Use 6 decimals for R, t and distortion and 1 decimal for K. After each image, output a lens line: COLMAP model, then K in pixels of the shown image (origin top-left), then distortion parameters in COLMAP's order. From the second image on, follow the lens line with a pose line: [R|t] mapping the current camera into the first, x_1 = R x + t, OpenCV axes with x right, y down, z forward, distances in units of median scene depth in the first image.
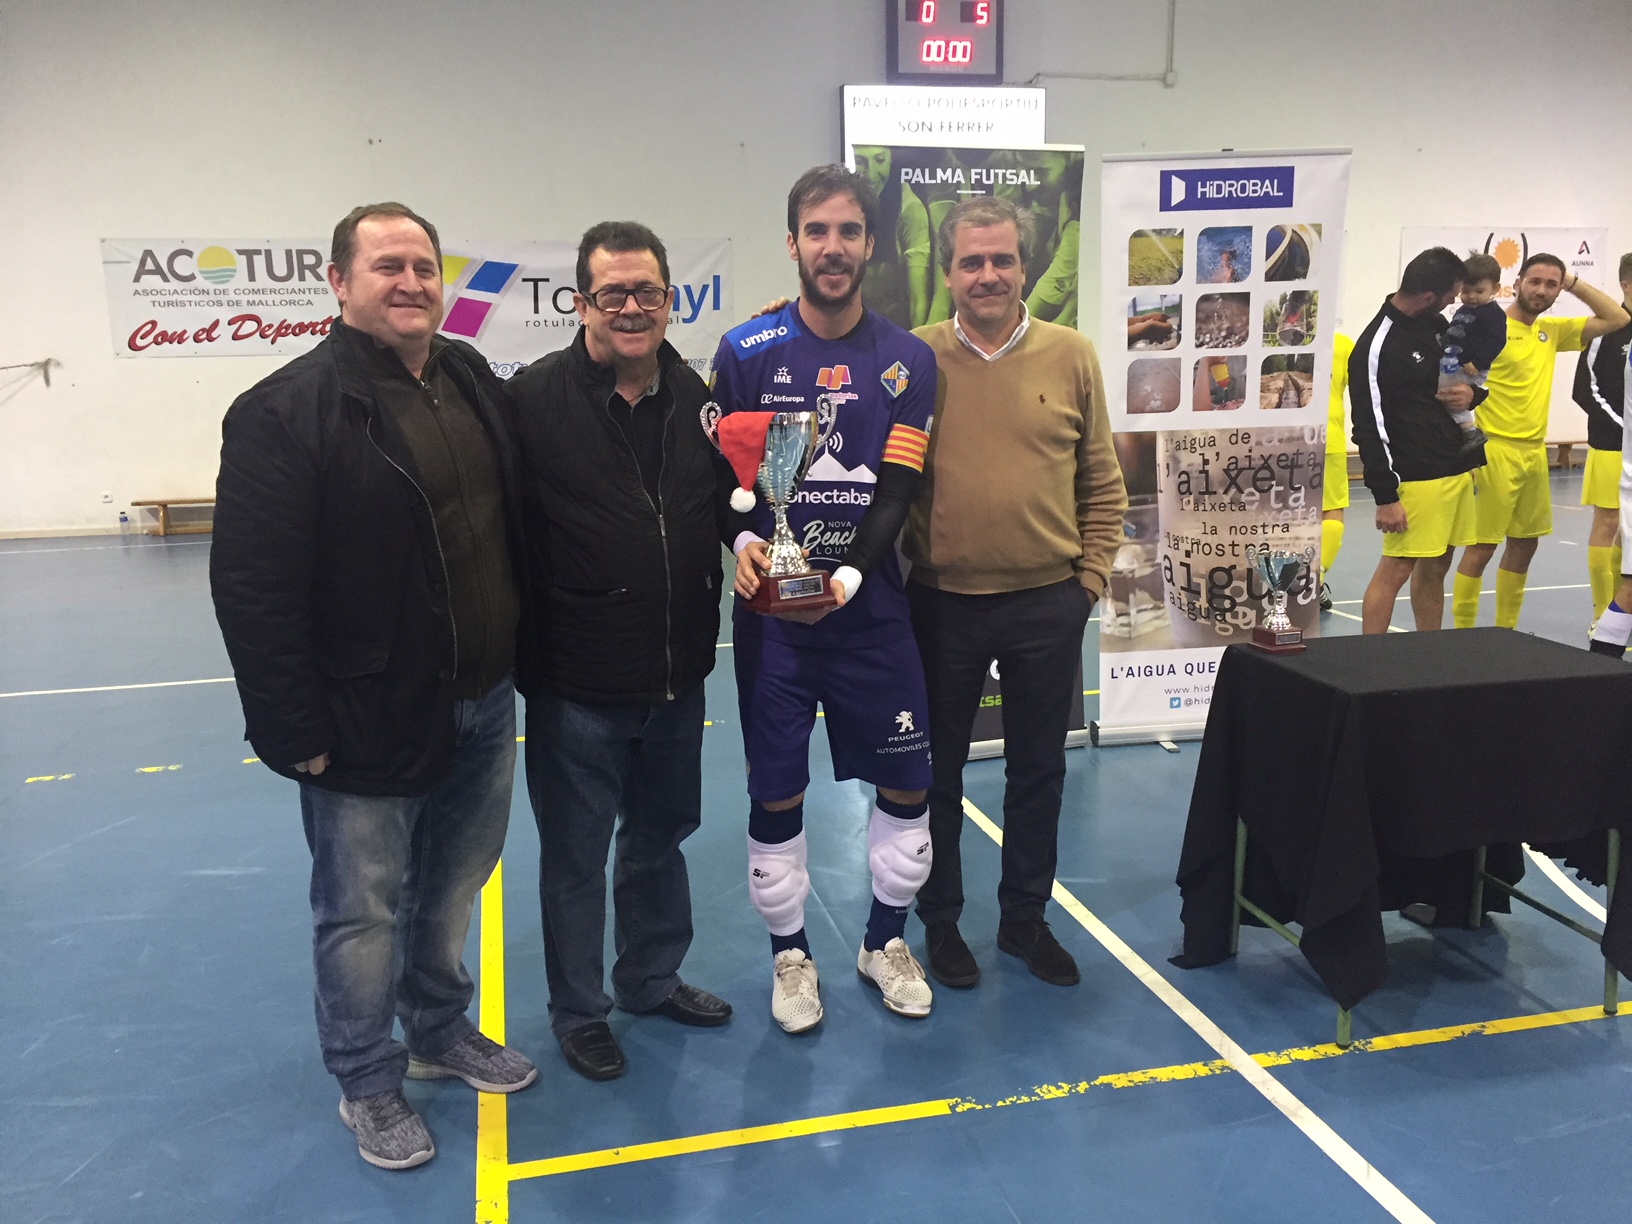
lens RADIAL K [[1374.4, 0, 812.6], [0, 1374.4, 609.3], [0, 0, 1]] dist [0.033580, -0.008567]
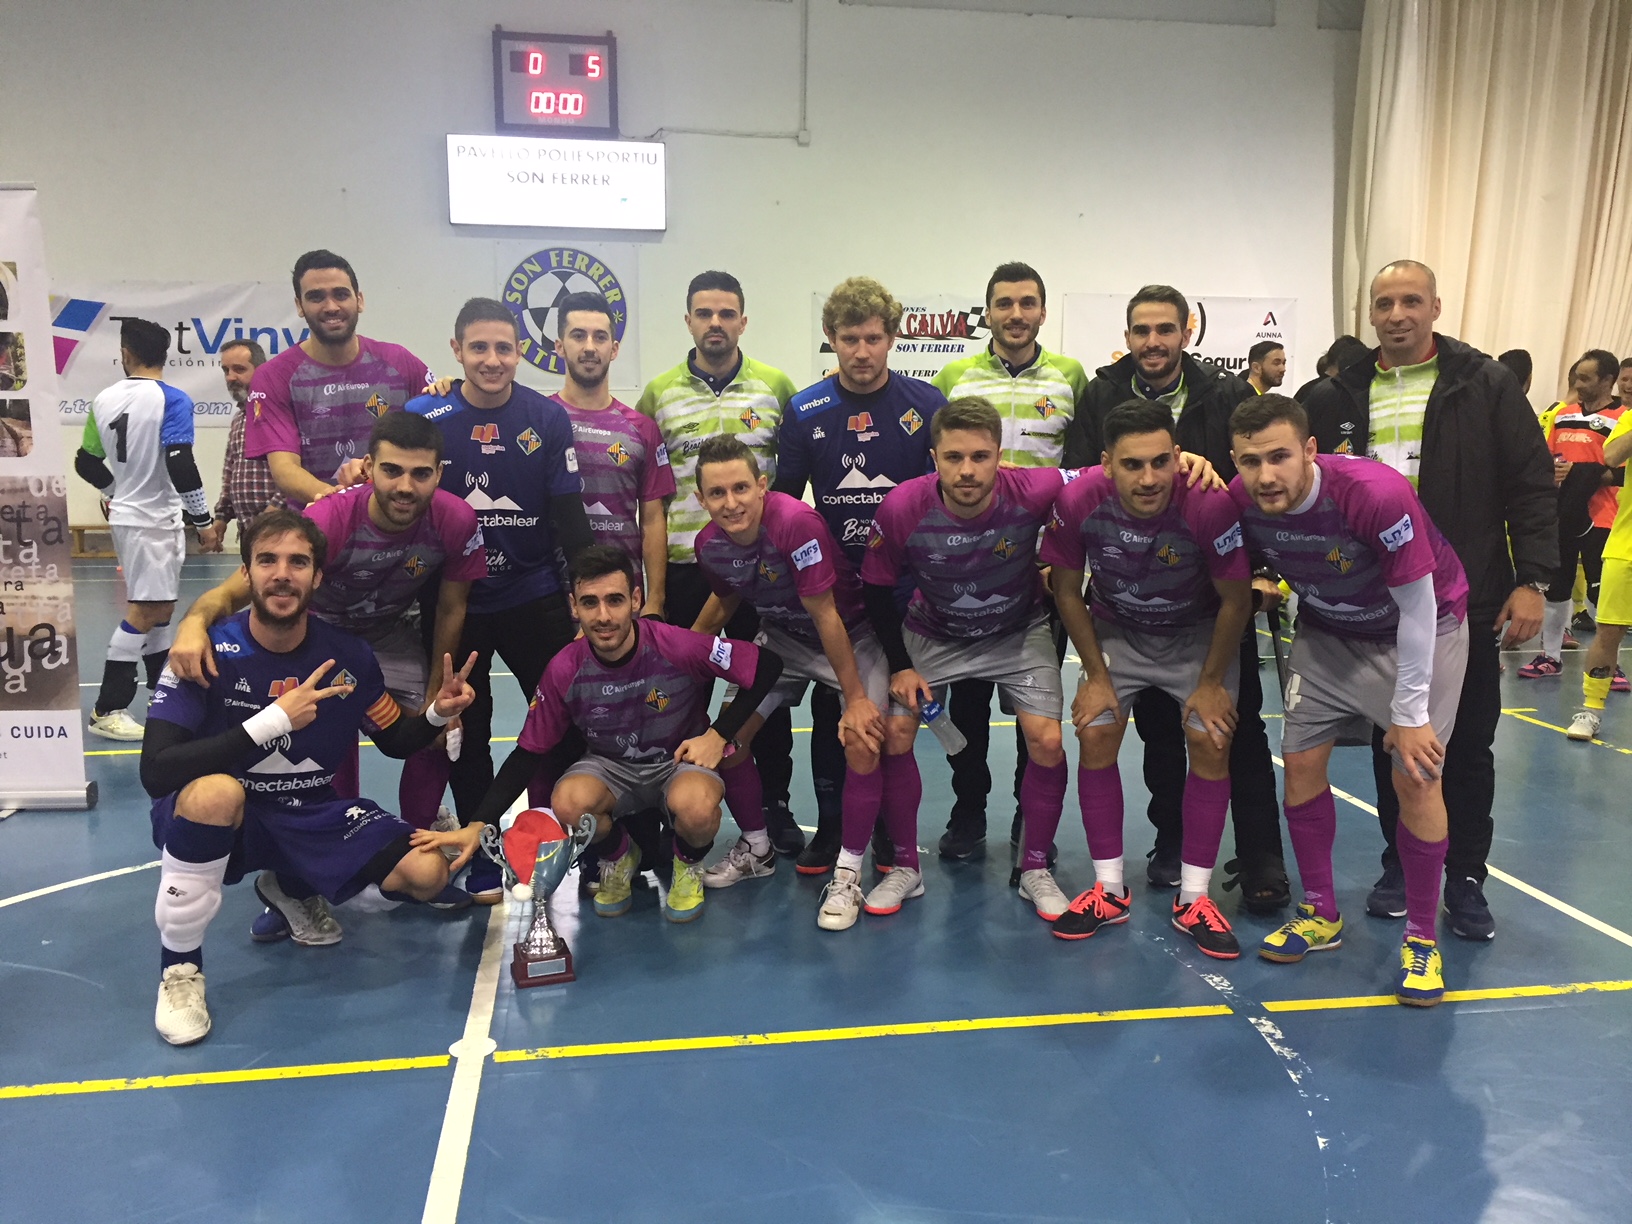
lens RADIAL K [[1374.4, 0, 818.9], [0, 1374.4, 618.9], [0, 0, 1]] dist [0.033580, -0.008567]
pose [[0.996486, 0.043442, -0.071610, 0.373554], [-0.045889, 0.998405, -0.032887, -0.011994], [0.070067, 0.036057, 0.996890, 0.041551]]
